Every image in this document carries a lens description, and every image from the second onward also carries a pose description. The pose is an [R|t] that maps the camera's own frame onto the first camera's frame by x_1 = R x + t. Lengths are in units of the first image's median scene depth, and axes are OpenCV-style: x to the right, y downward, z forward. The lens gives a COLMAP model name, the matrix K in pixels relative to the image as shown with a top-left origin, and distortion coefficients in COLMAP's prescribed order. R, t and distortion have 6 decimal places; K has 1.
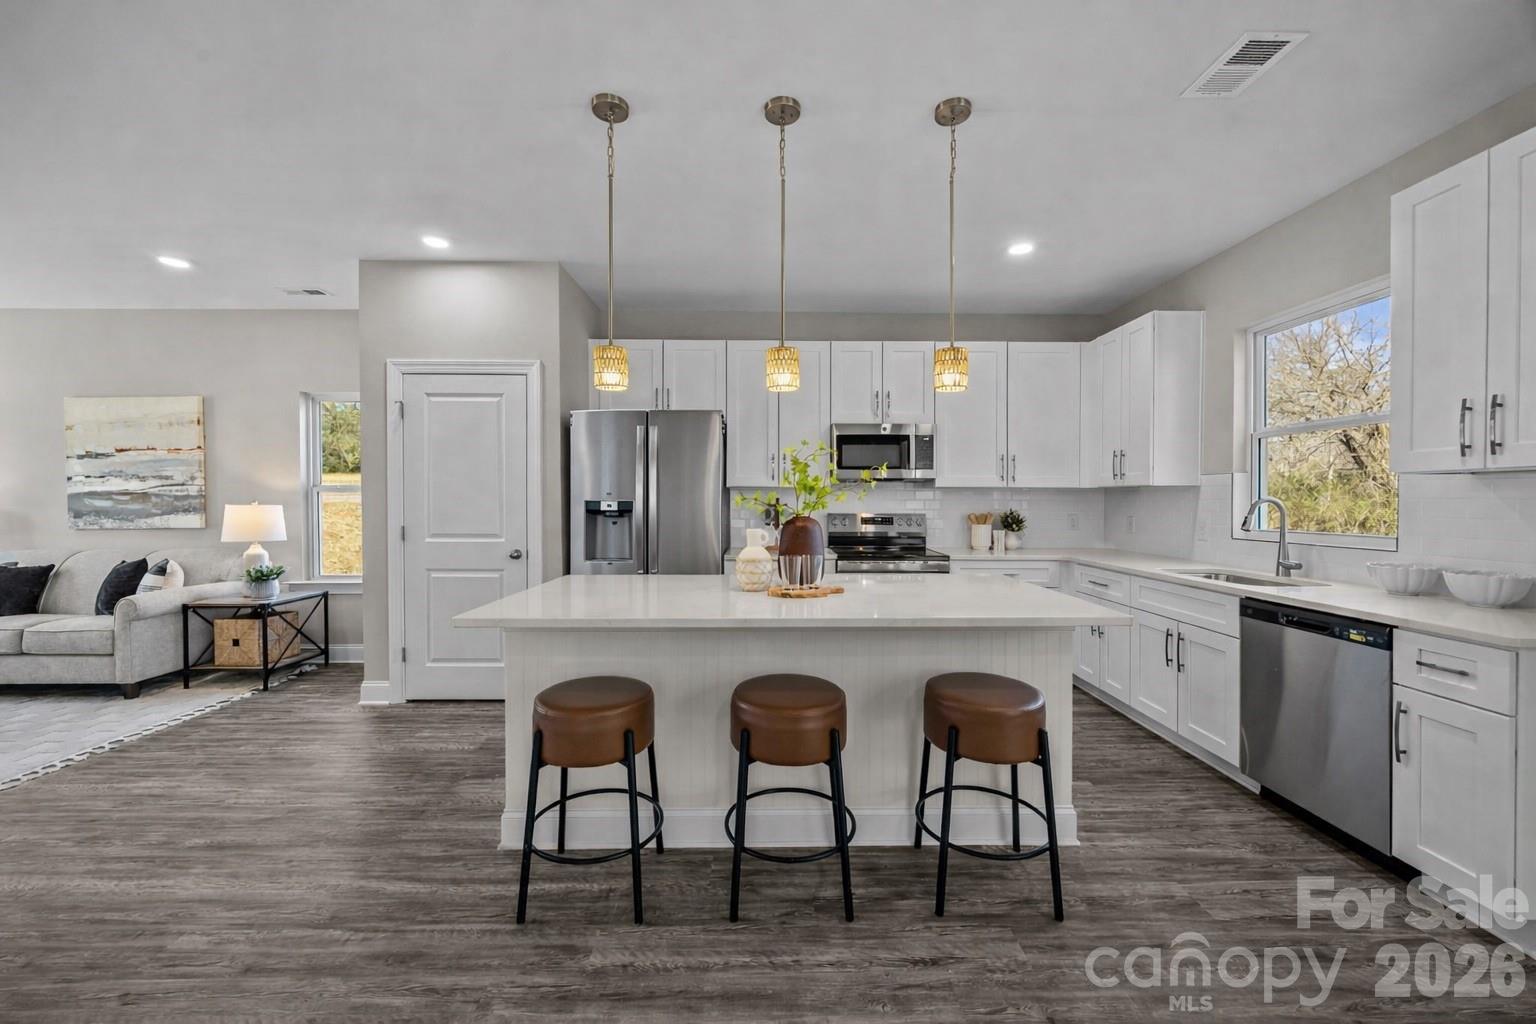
lens RADIAL K [[584.9, 0, 770.6], [0, 584.9, 508.8], [0, 0, 1]] dist [-0.000451, -0.000484]
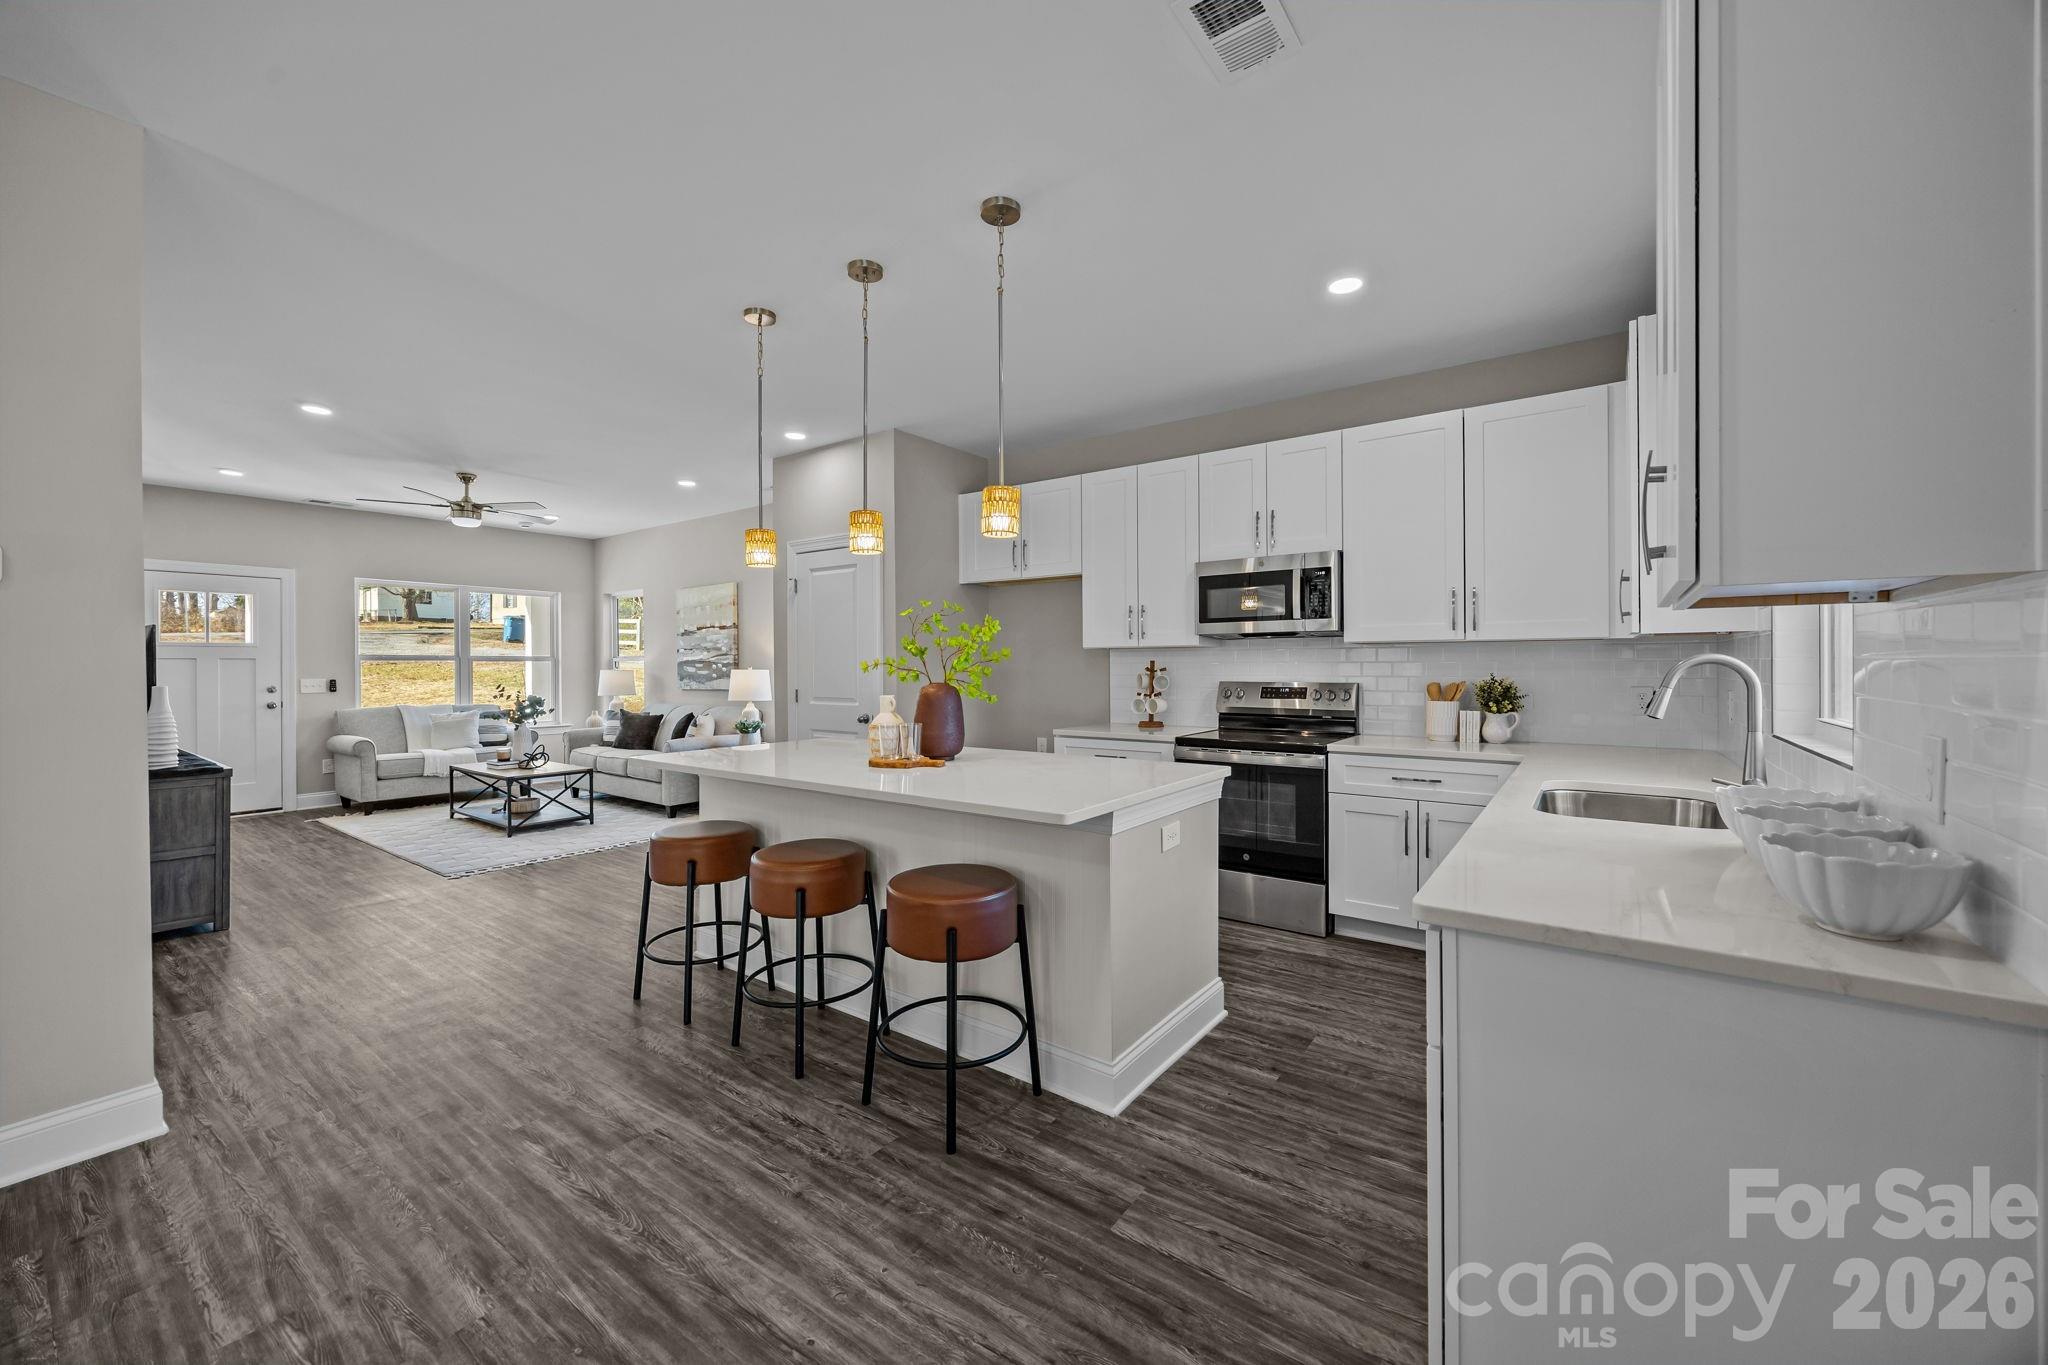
lens RADIAL K [[779.9, 0, 1032.3], [0, 779.9, 666.6], [0, 0, 1]] dist [-0.000451, -0.000484]
pose [[0.804150, -0.004020, -0.594413, 0.543770], [-0.003982, 0.999918, -0.012149, 0.002271], [0.594414, 0.012136, 0.804068, 0.061230]]
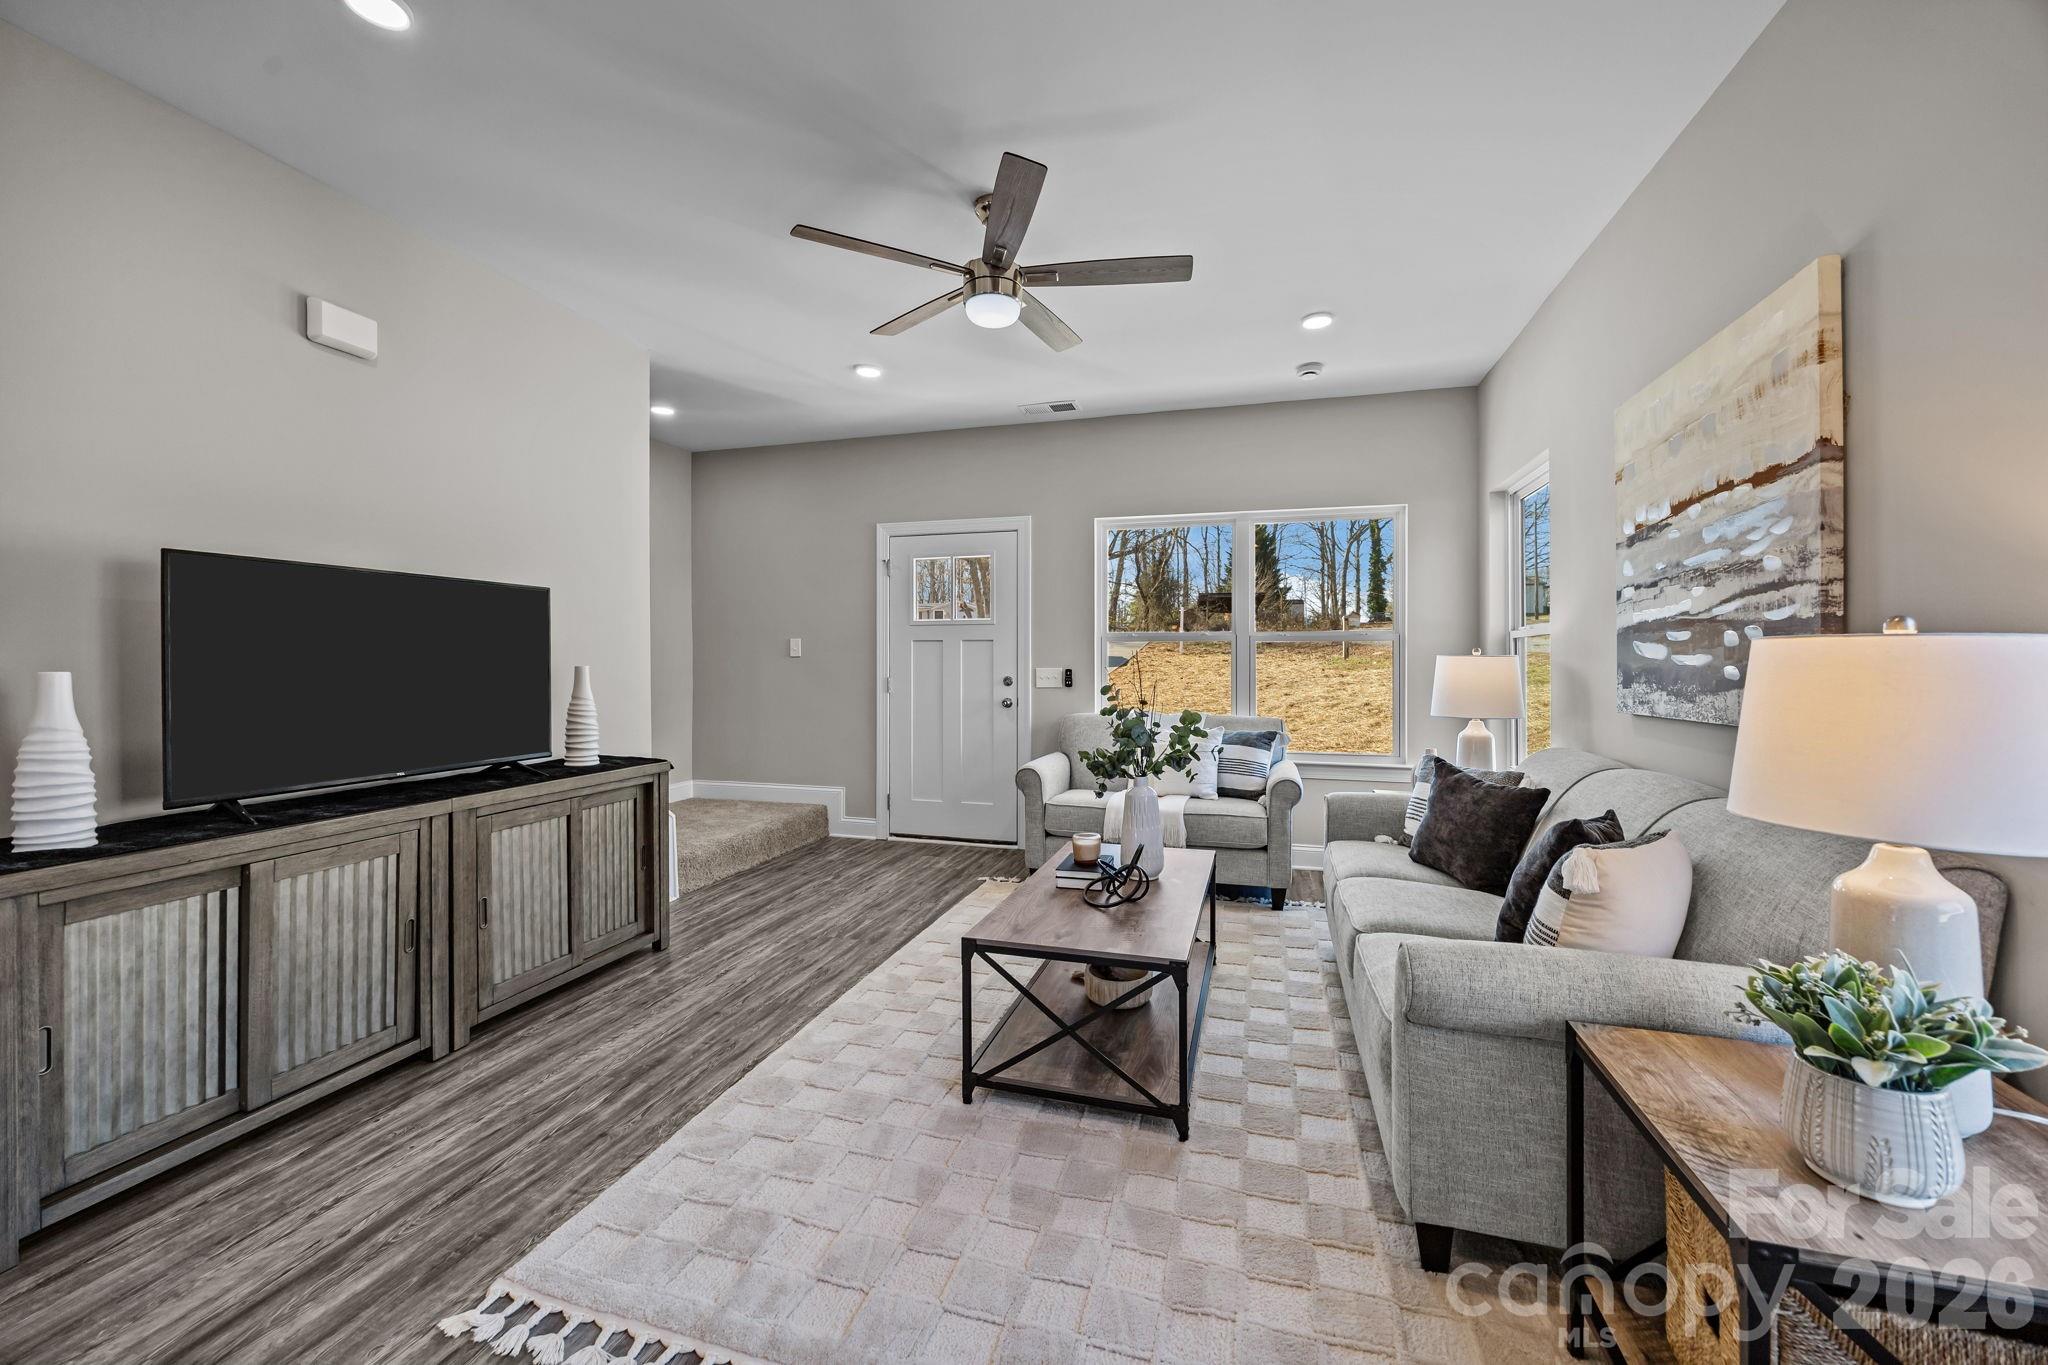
lens RADIAL K [[779.9, 0, 949.0], [0, 779.9, 658.1], [0, 0, 1]] dist [-0.000451, -0.000484]
pose [[-0.349174, -0.003648, -0.937051, -0.536695], [-0.013398, 0.999910, 0.001100, 0.000759], [0.936962, 0.012939, -0.349191, 0.809835]]
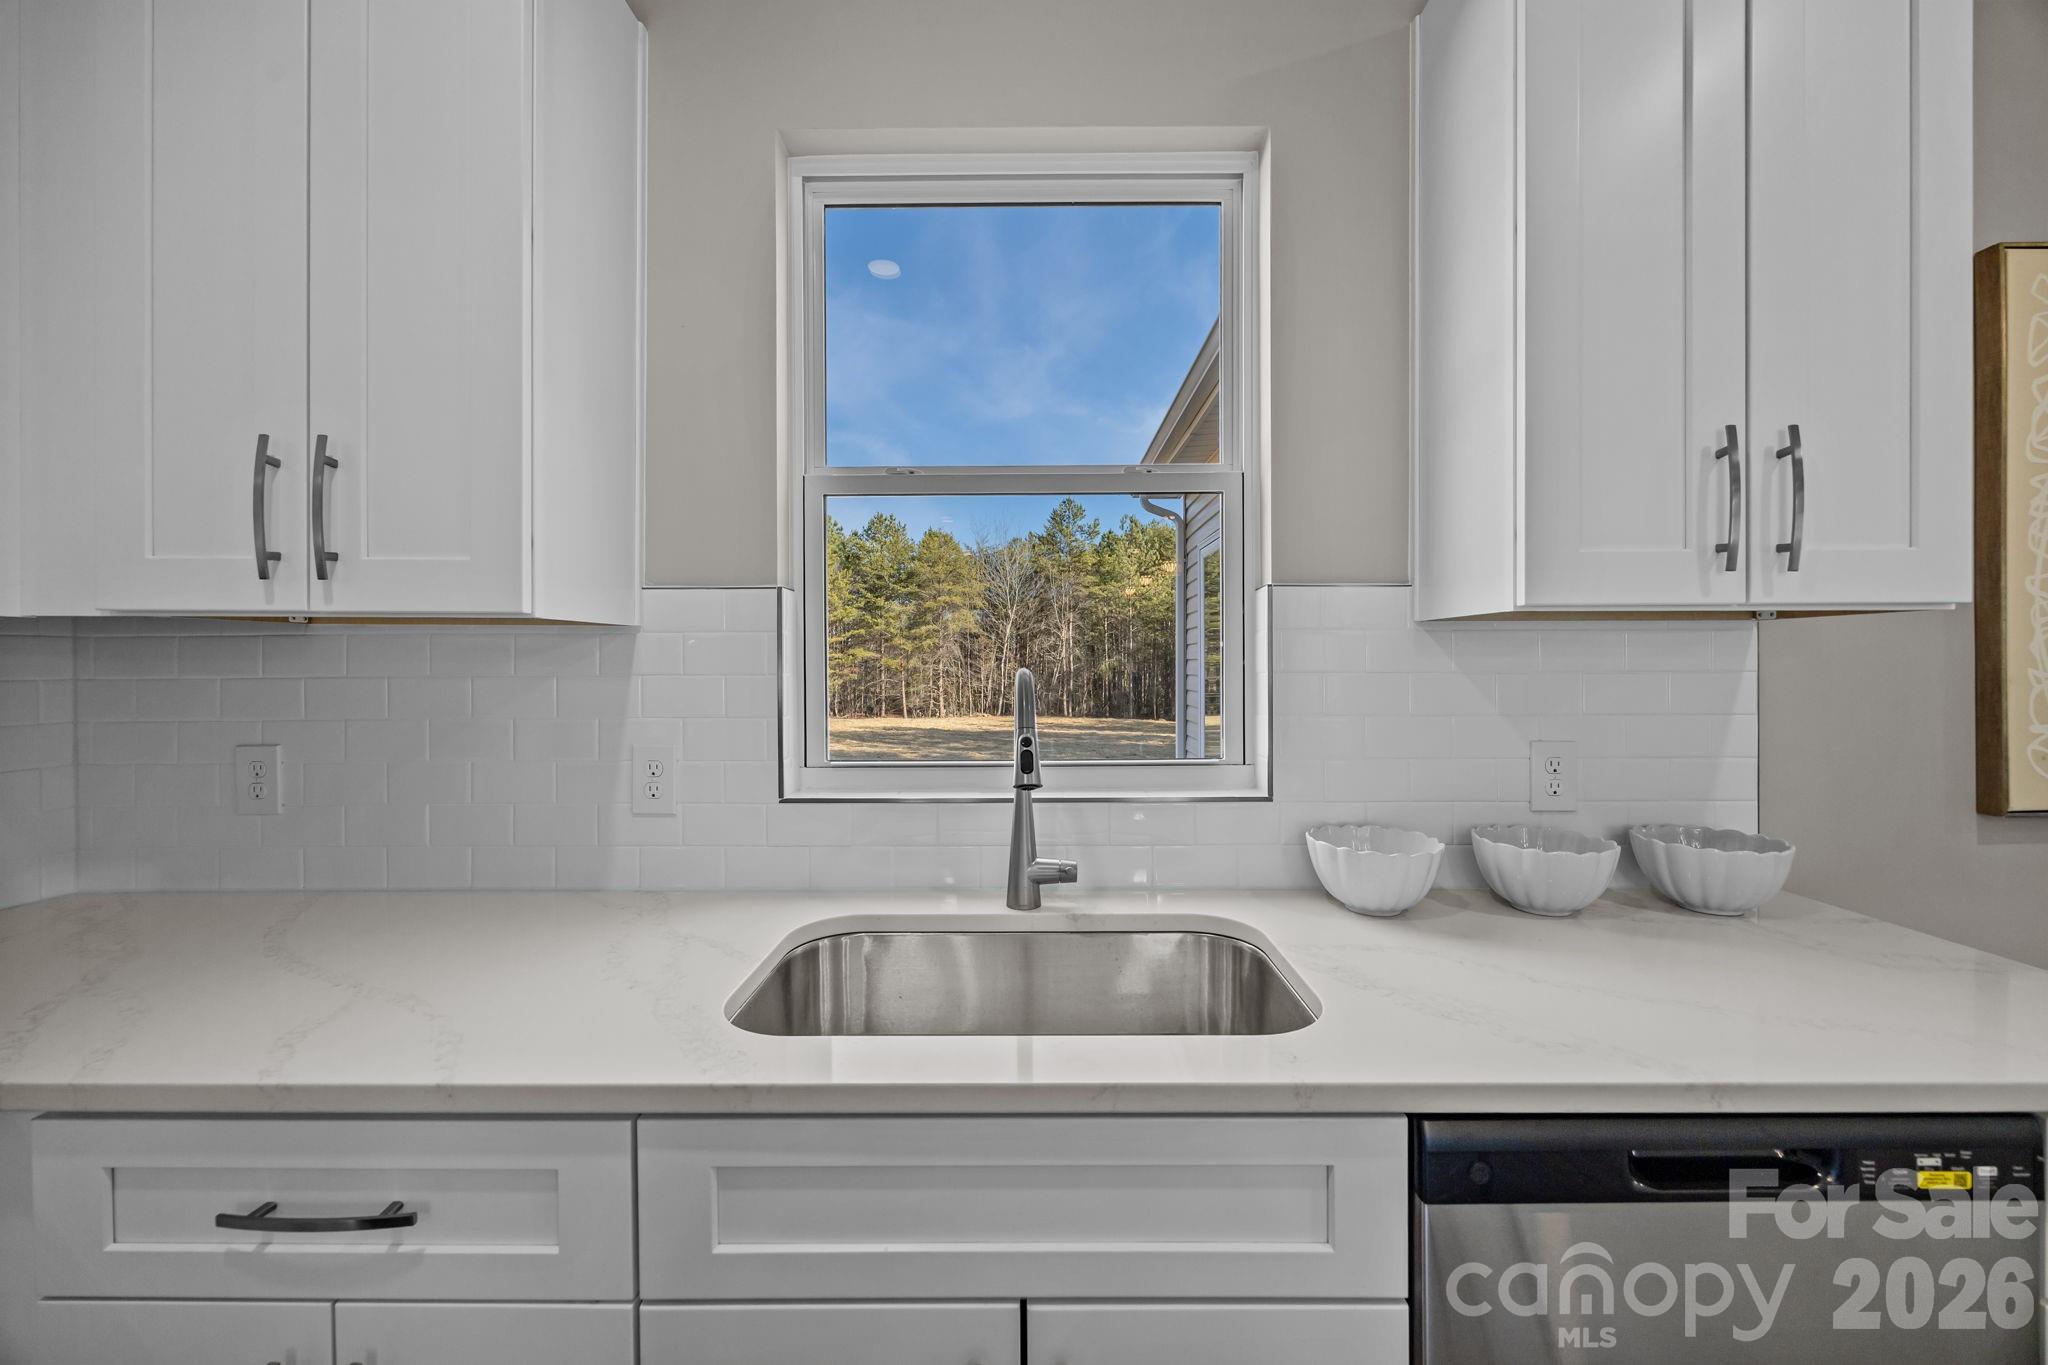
lens RADIAL K [[779.9, 0, 1014.5], [0, 779.9, 674.1], [0, 0, 1]] dist [-0.000451, -0.000484]
pose [[0.020587, -0.016951, 0.999644, 0.303395], [0.016671, 0.999723, 0.016609, -0.016721], [-0.999649, 0.016323, 0.020864, 0.689214]]
